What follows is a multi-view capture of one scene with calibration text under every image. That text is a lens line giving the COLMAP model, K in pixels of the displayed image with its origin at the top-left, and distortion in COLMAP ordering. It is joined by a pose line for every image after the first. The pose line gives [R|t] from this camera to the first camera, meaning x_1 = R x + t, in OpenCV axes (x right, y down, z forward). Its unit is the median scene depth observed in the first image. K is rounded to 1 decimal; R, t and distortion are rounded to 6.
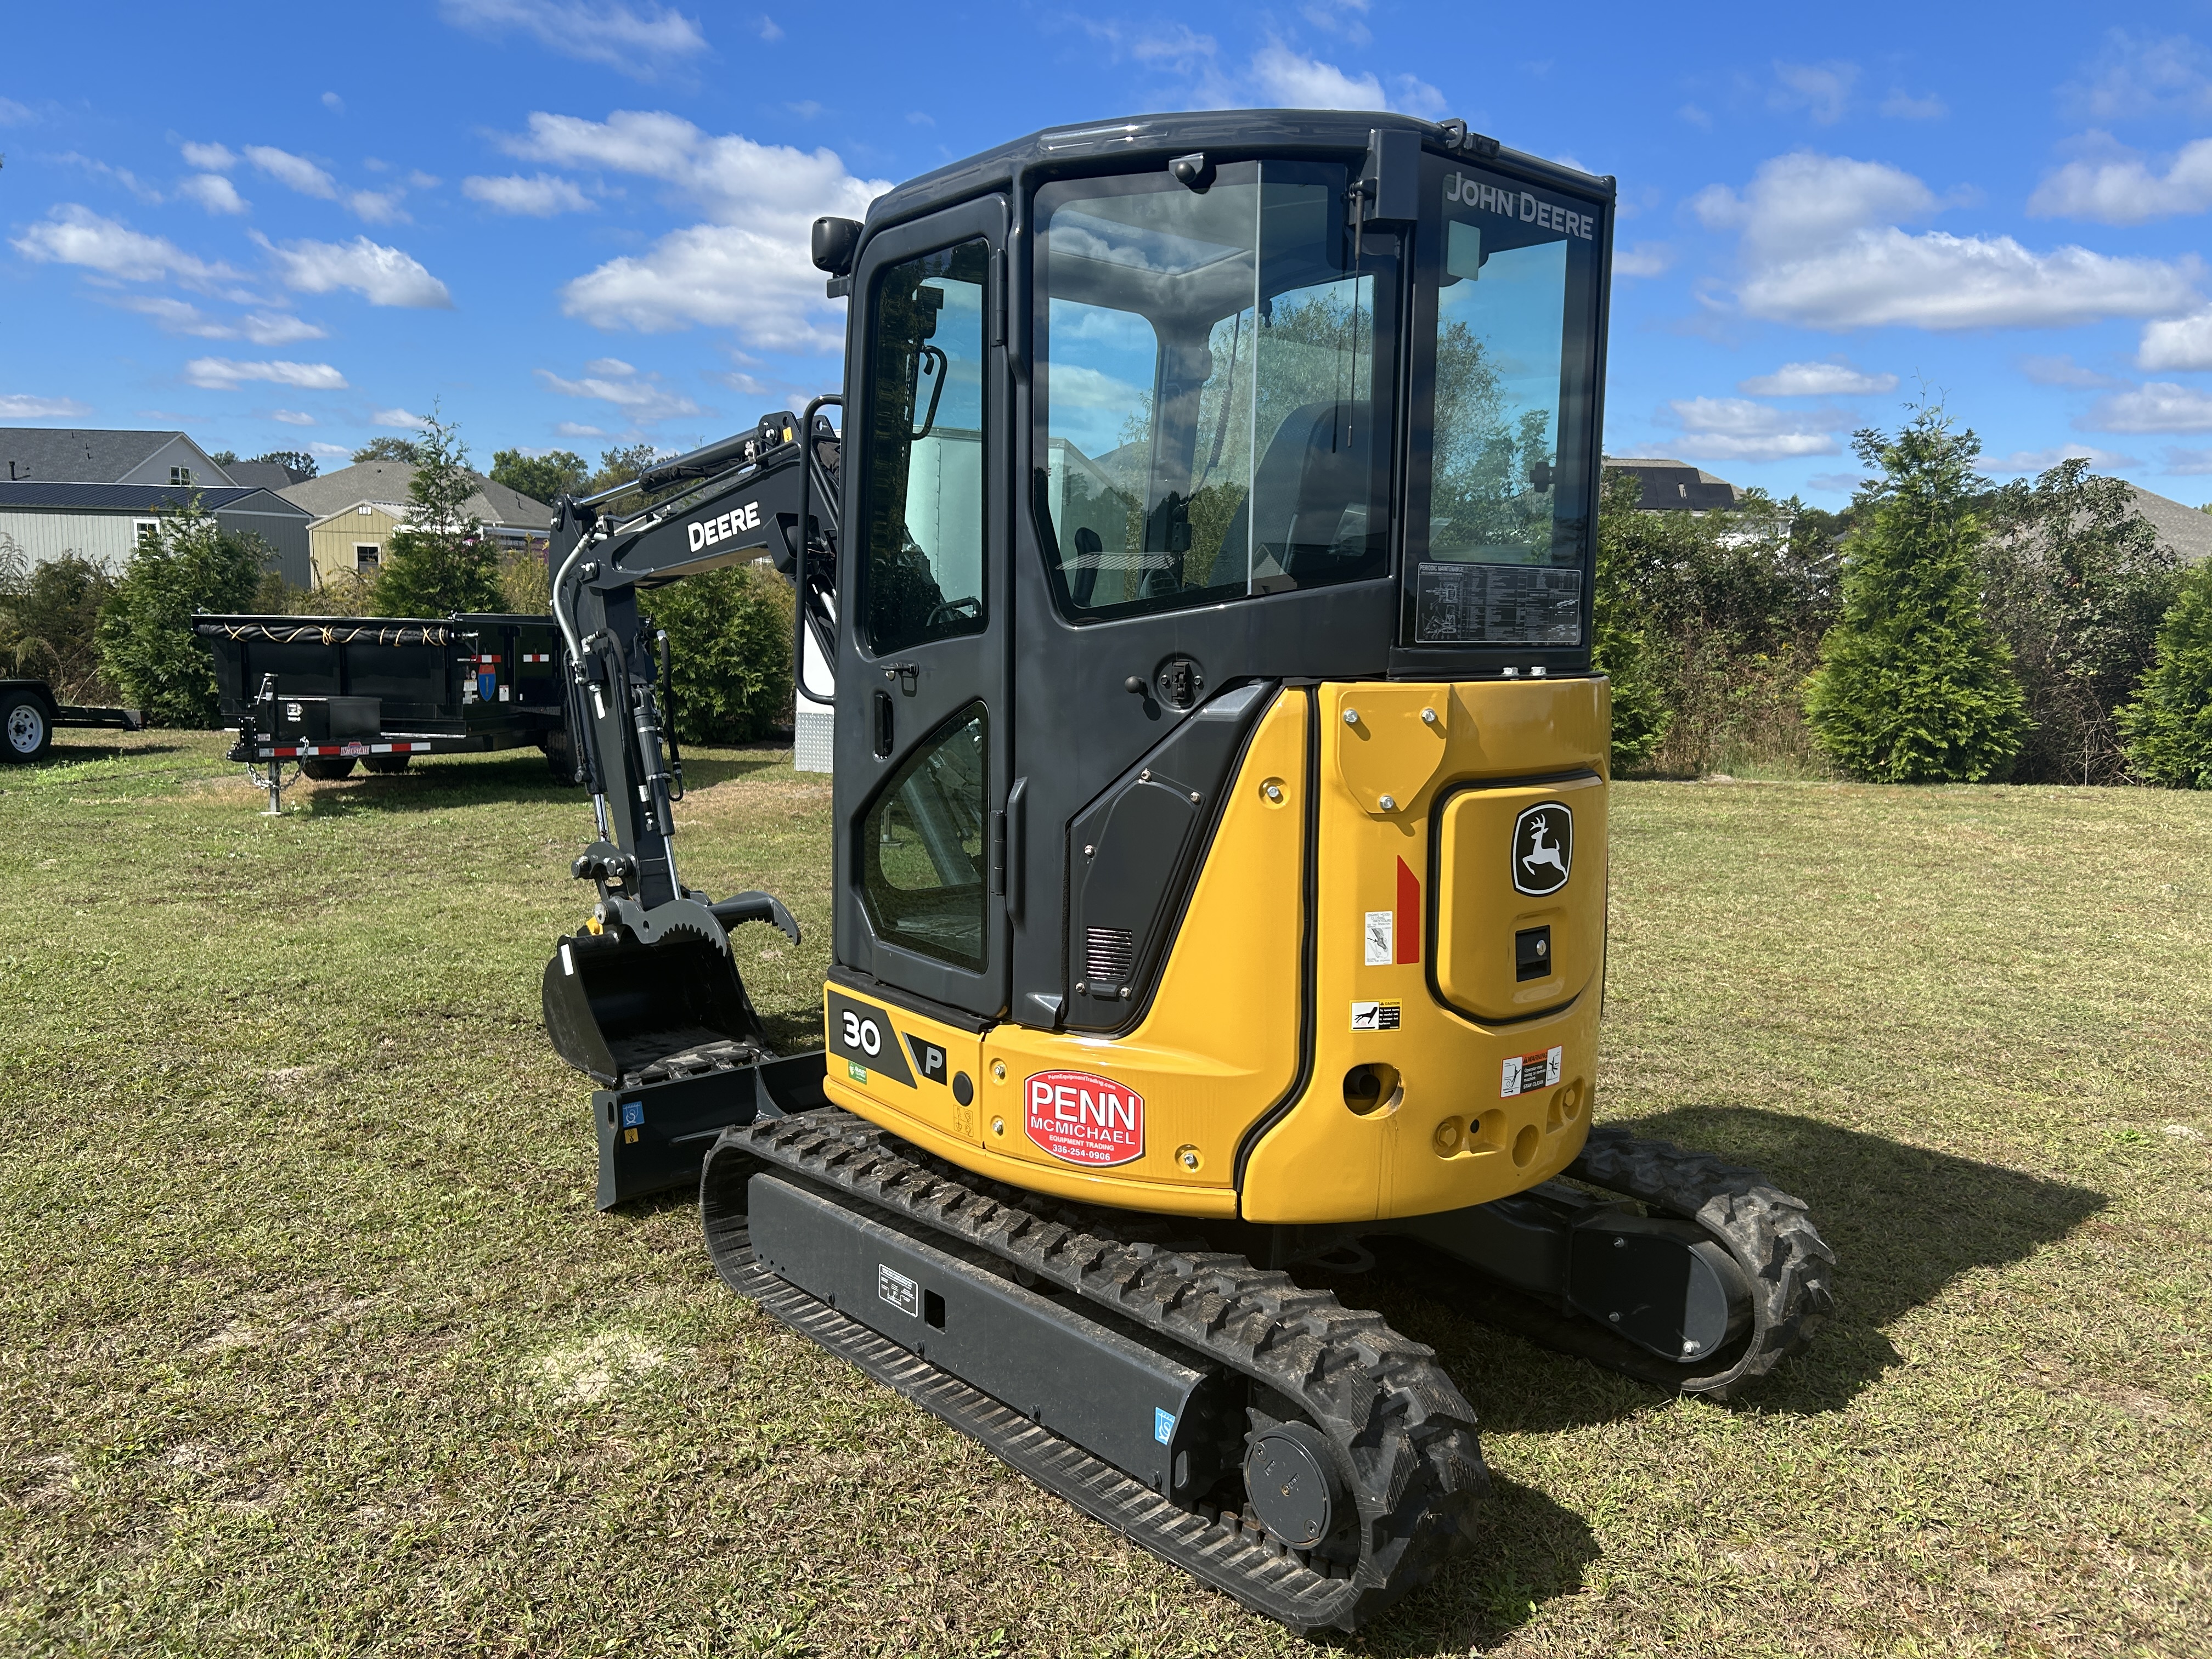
lens RADIAL K [[1659.8, 0, 1106.0], [0, 1659.8, 829.5], [0, 0, 1]] dist [0.074663, -0.002158]
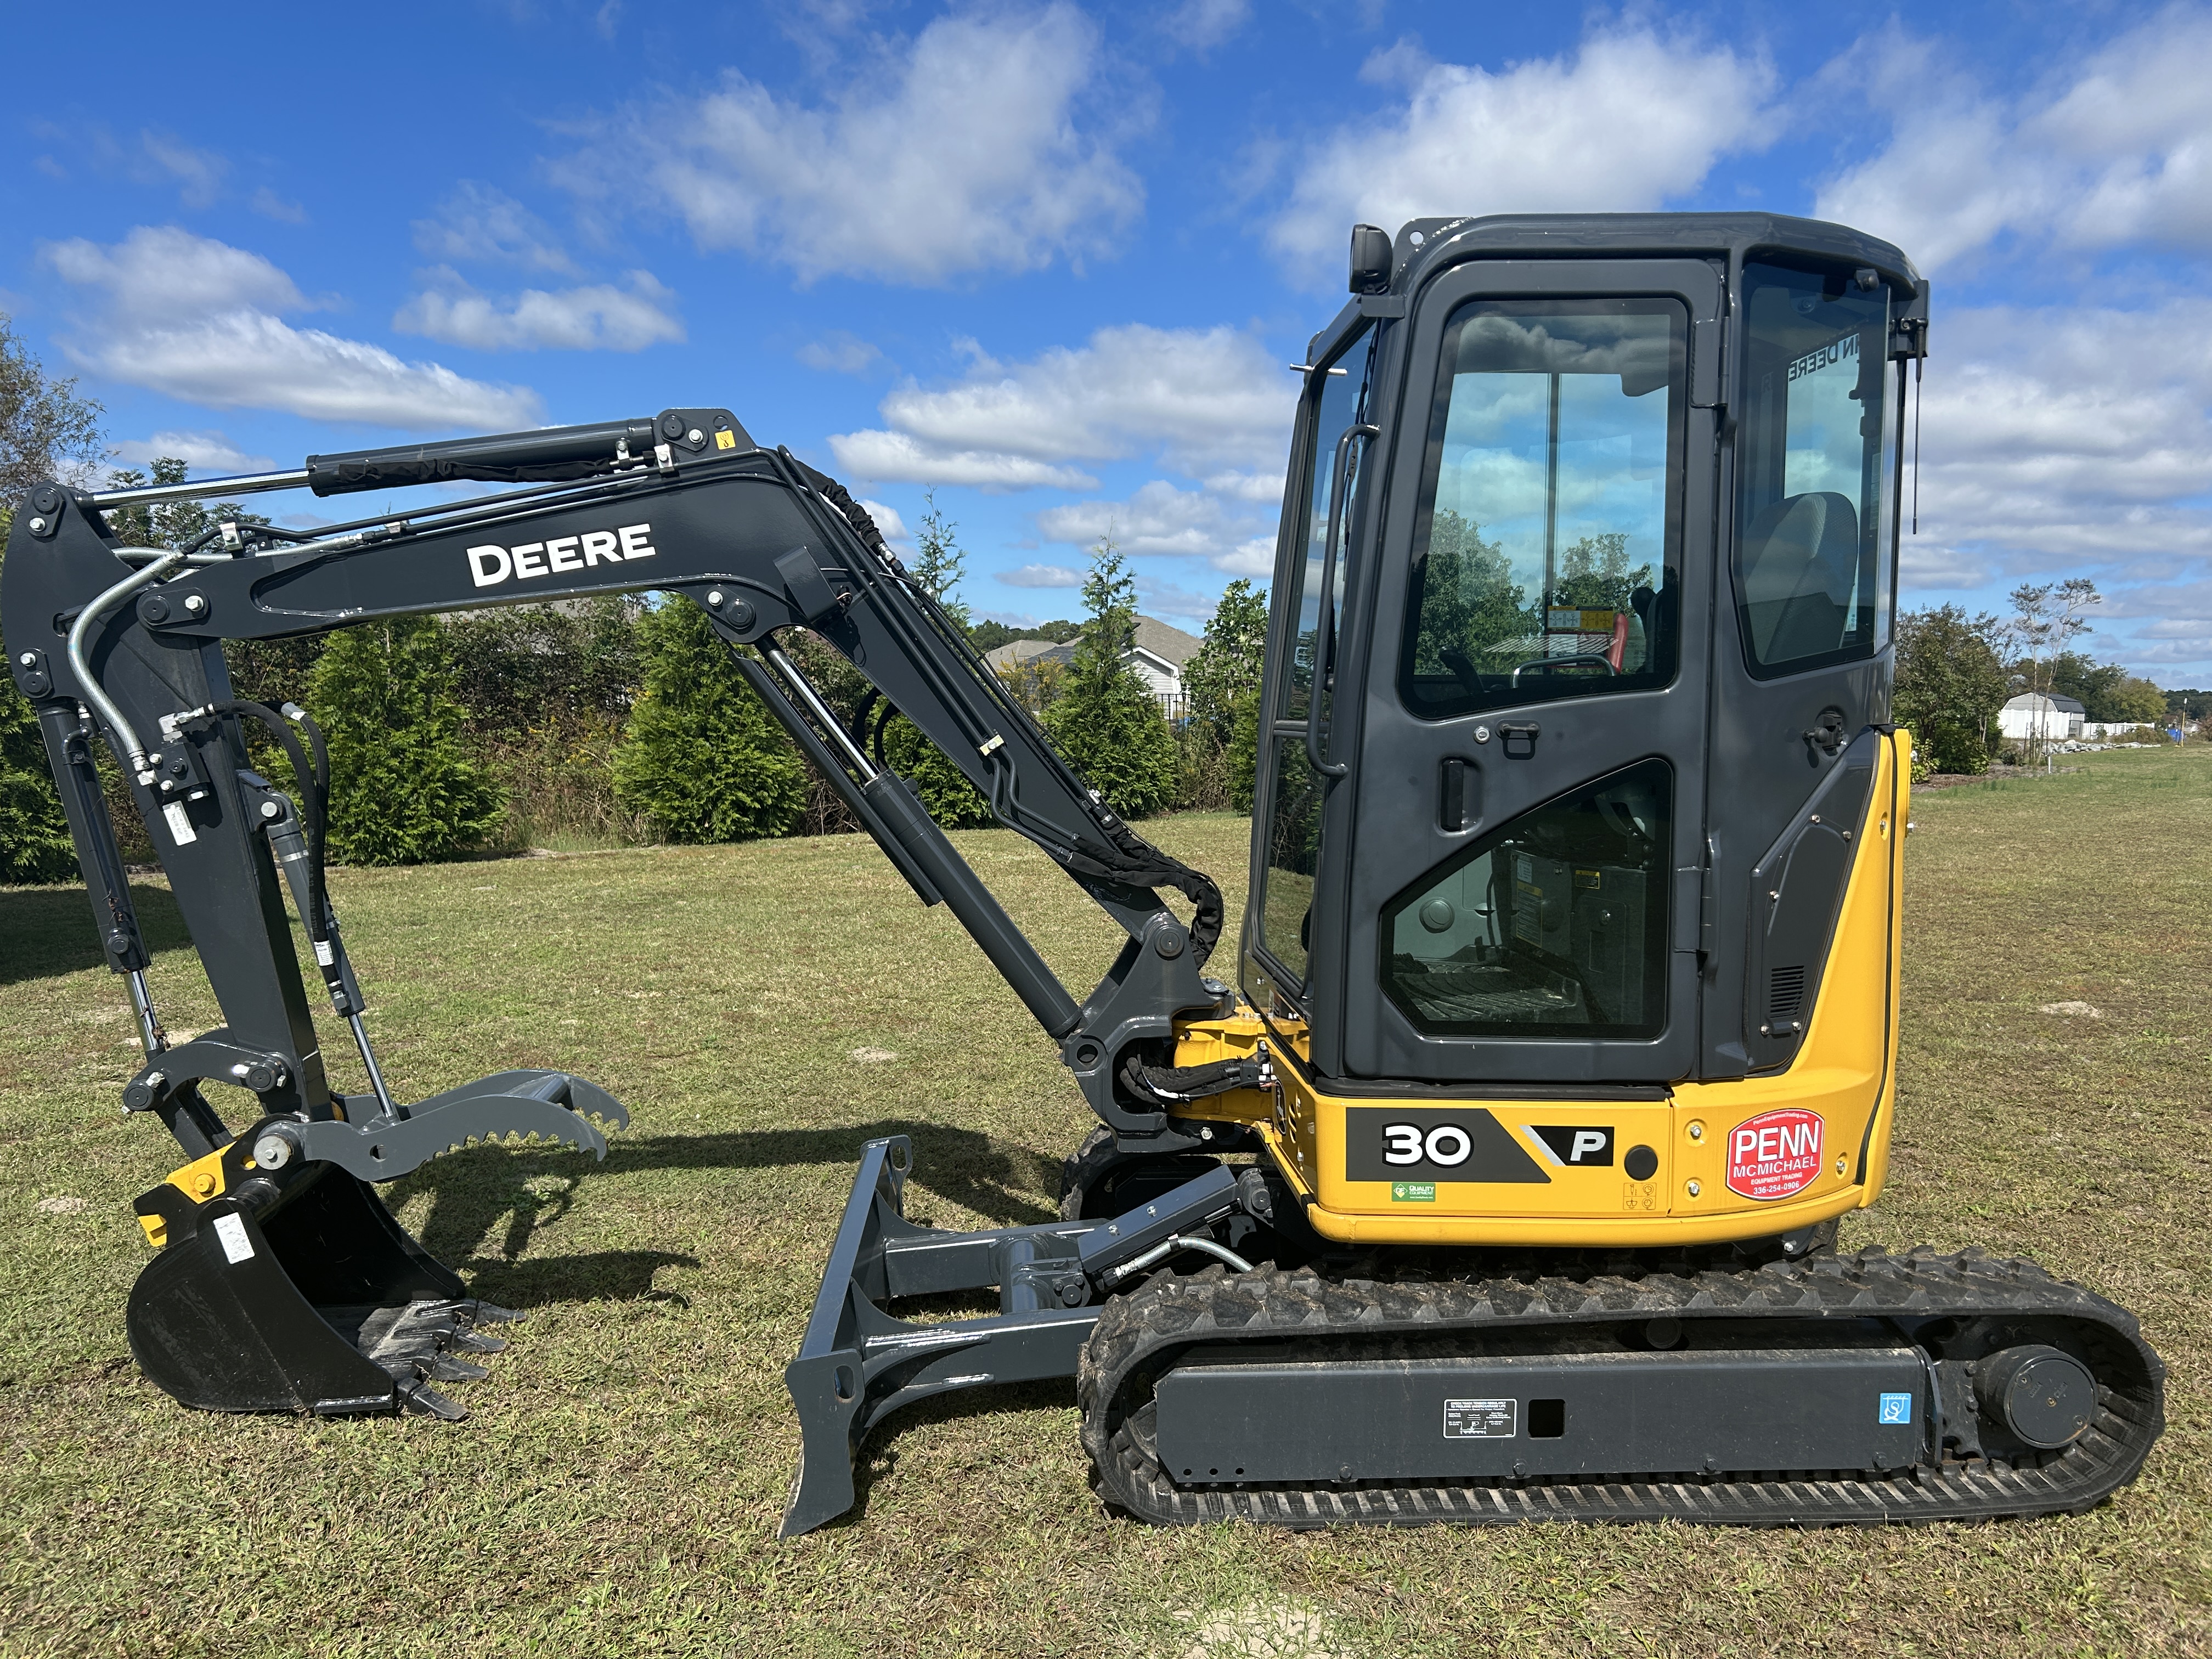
lens RADIAL K [[1658.1, 0, 1106.0], [0, 1658.1, 829.5], [0, 0, 1]] dist [0.034181, -0.040501]
pose [[0.633911, -0.067275, 0.770475, -0.206047], [0.101721, 0.994808, 0.003172, -0.014293], [-0.766688, 0.076362, 0.637463, 0.124182]]
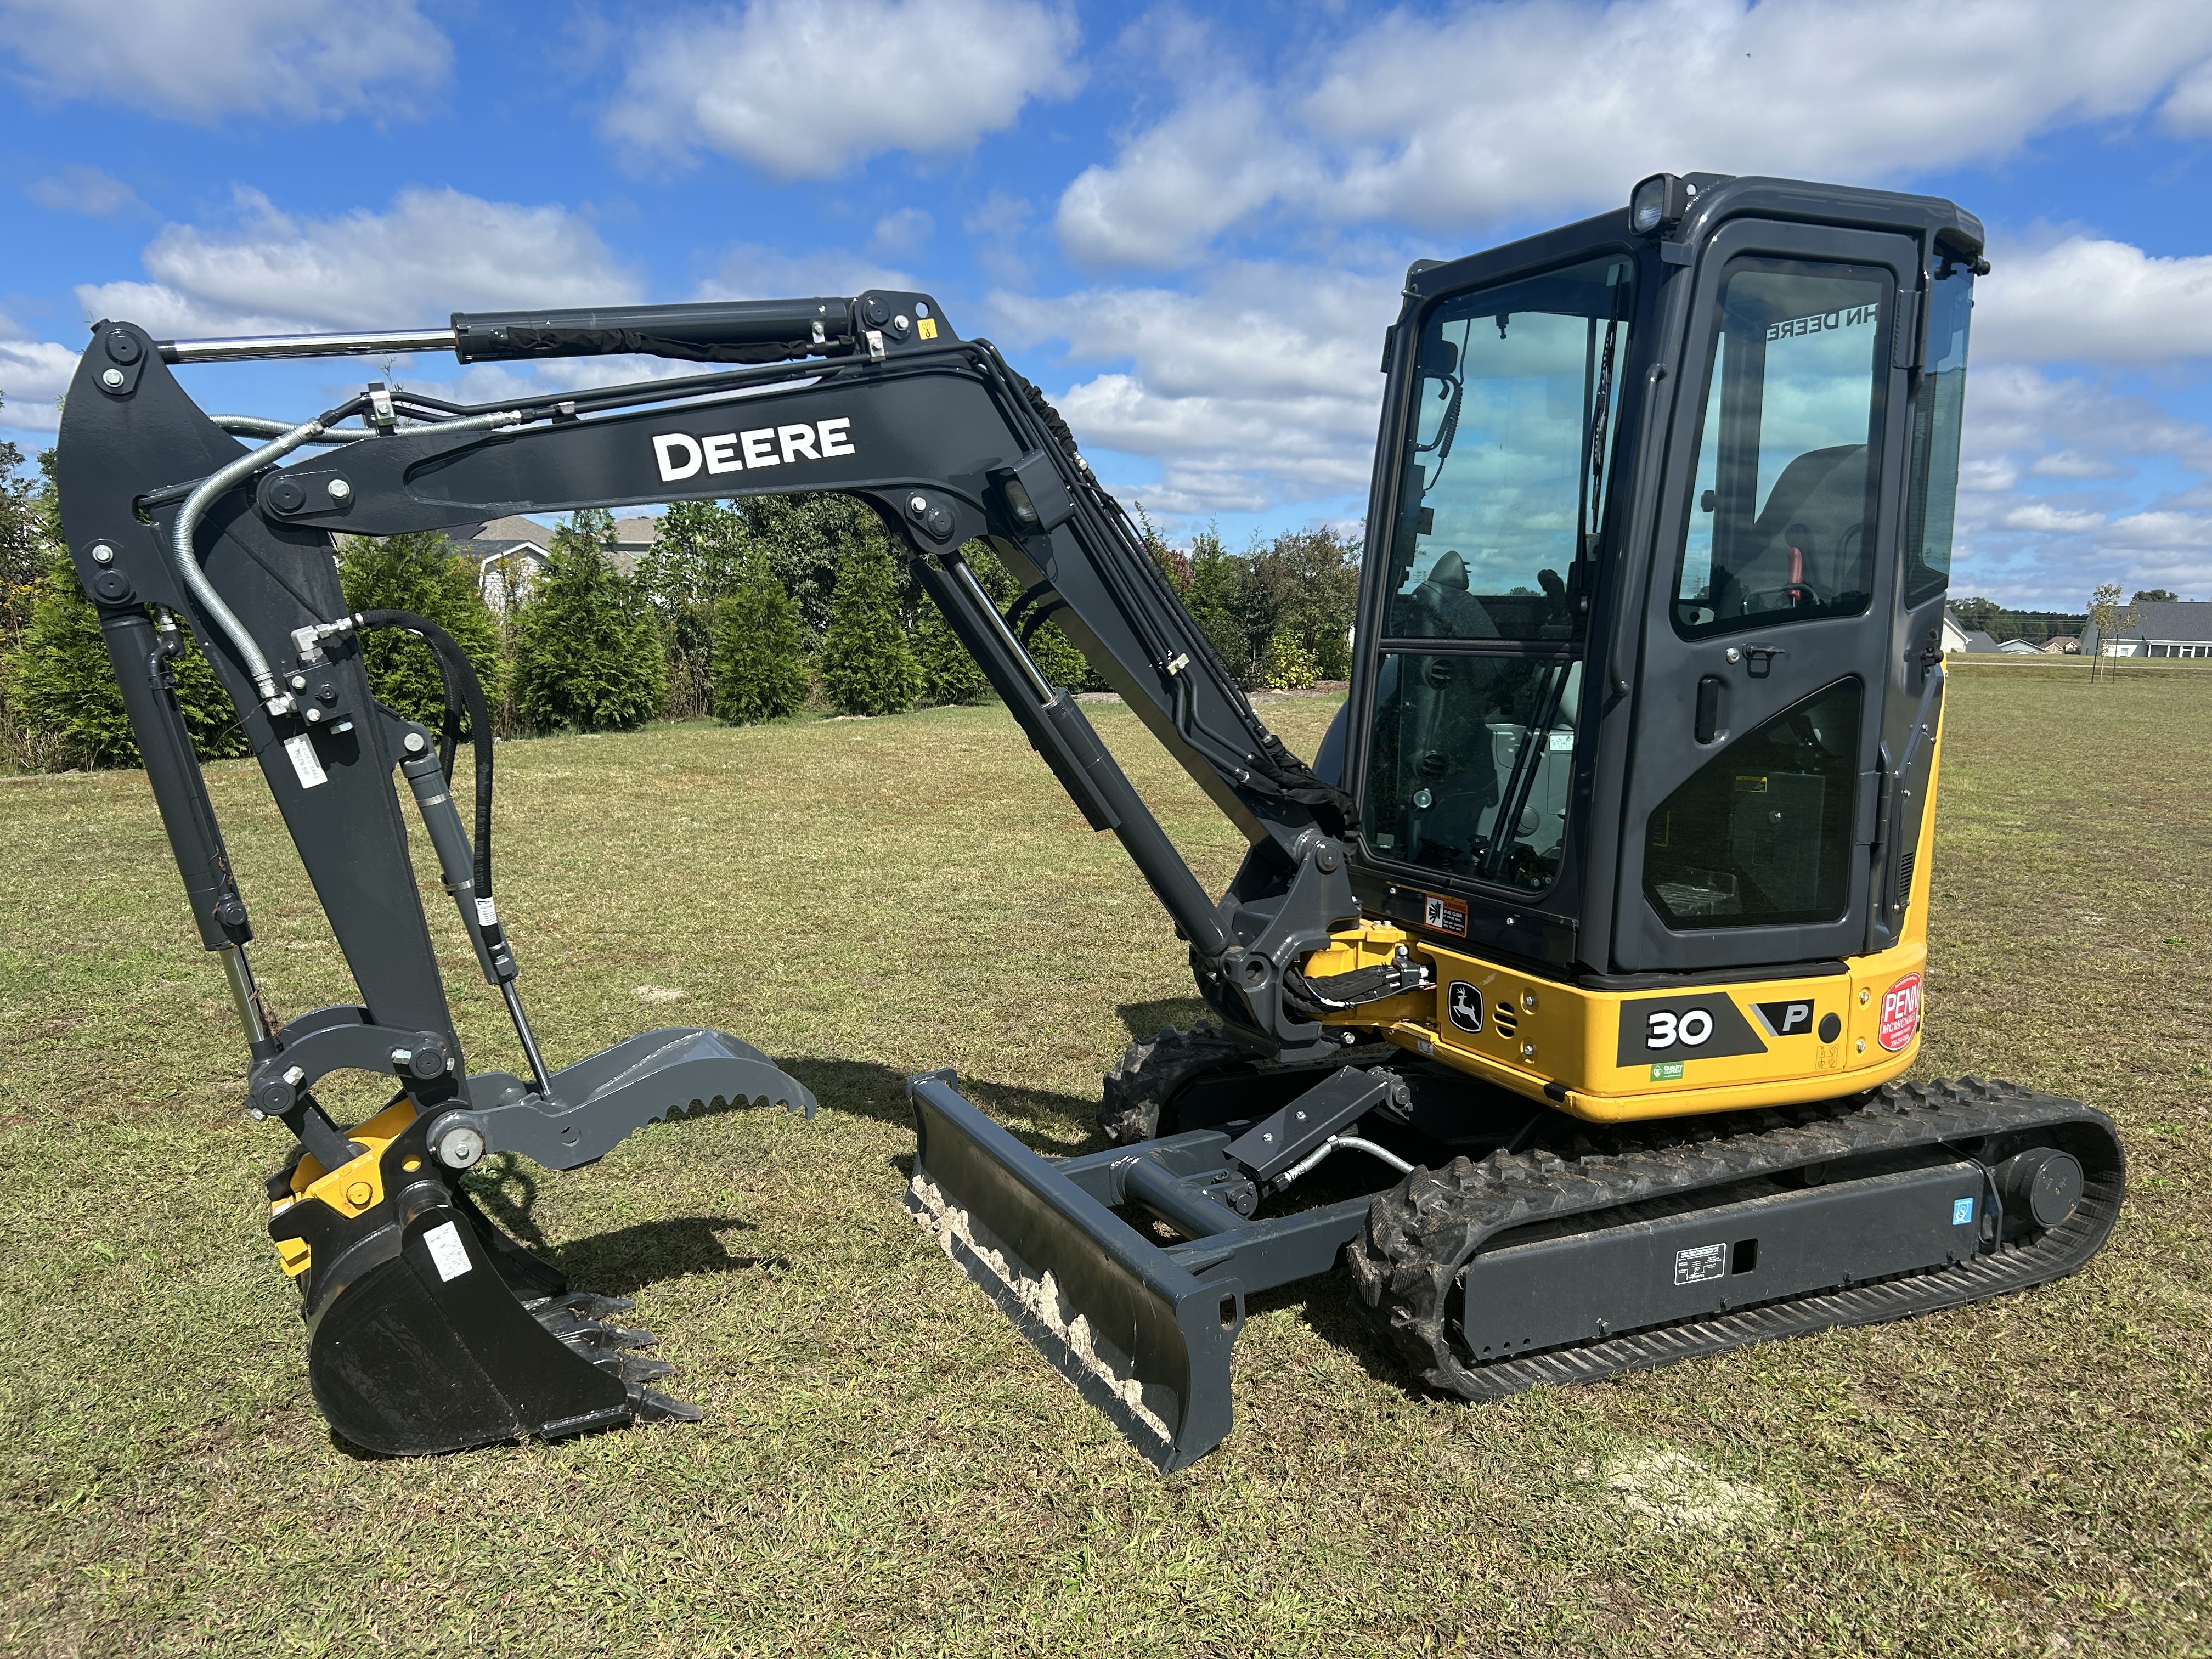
lens RADIAL K [[1641.4, 0, 1074.4], [0, 1641.4, 833.2], [0, 0, 1]] dist [0.015421, -0.000561]
pose [[0.309371, -0.131798, 0.941764, -0.257280], [0.109355, 0.988710, 0.102445, -0.028741], [-0.944633, 0.071293, 0.320291, 0.227426]]
